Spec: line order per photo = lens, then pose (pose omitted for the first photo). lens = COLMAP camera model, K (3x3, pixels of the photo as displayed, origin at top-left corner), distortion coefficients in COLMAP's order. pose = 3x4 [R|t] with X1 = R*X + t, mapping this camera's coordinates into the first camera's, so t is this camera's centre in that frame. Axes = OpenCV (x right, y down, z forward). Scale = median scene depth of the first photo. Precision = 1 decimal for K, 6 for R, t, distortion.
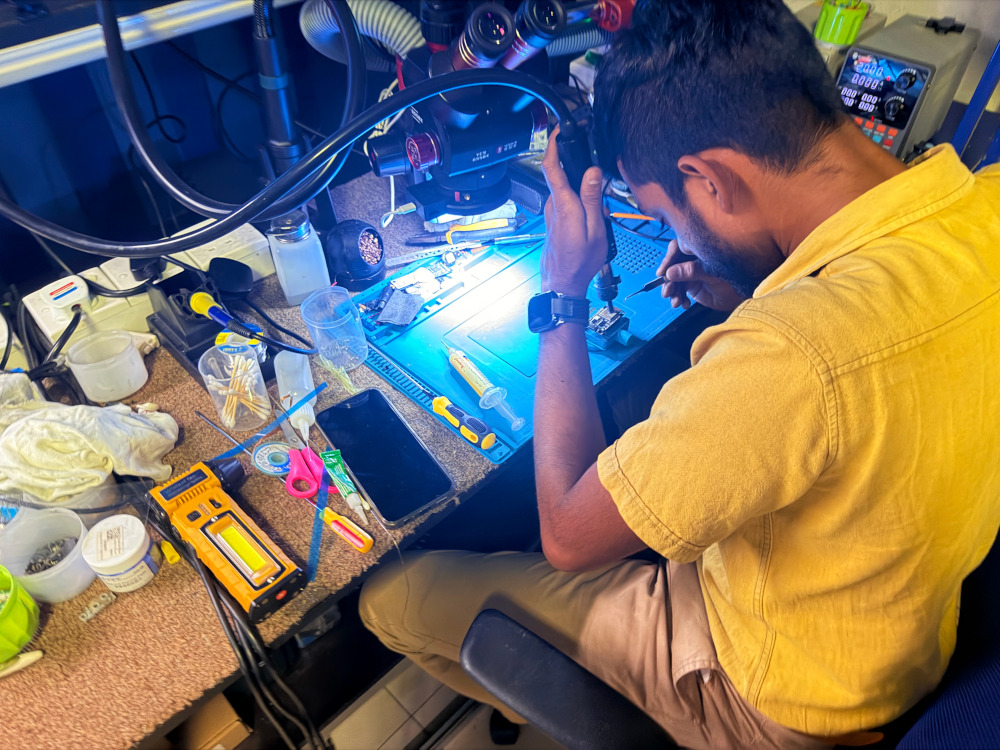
lens RADIAL K [[707.8, 0, 507.5], [0, 707.8, 395.5], [0, 0, 1]] dist [-0.009349, -0.004795]
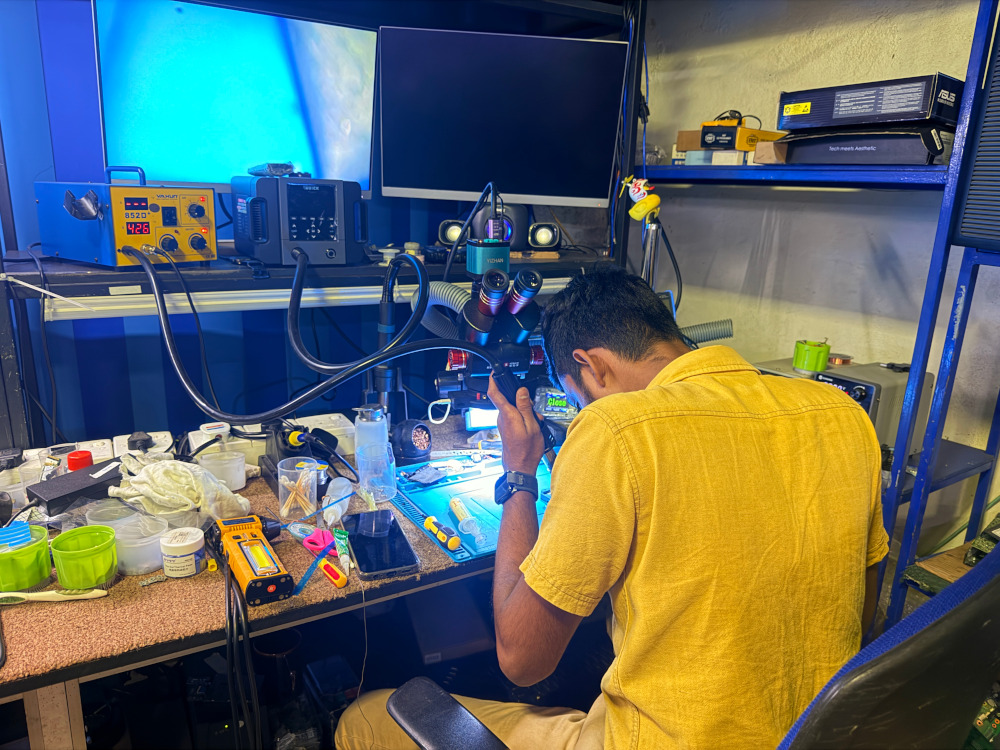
lens RADIAL K [[707.8, 0, 507.5], [0, 707.8, 395.5], [0, 0, 1]] dist [-0.009349, -0.004795]
pose [[0.971817, 0.107792, -0.209649, 0.302626], [-0.197592, 0.857493, -0.475039, 0.412529], [0.128567, 0.503076, 0.854625, -0.256713]]
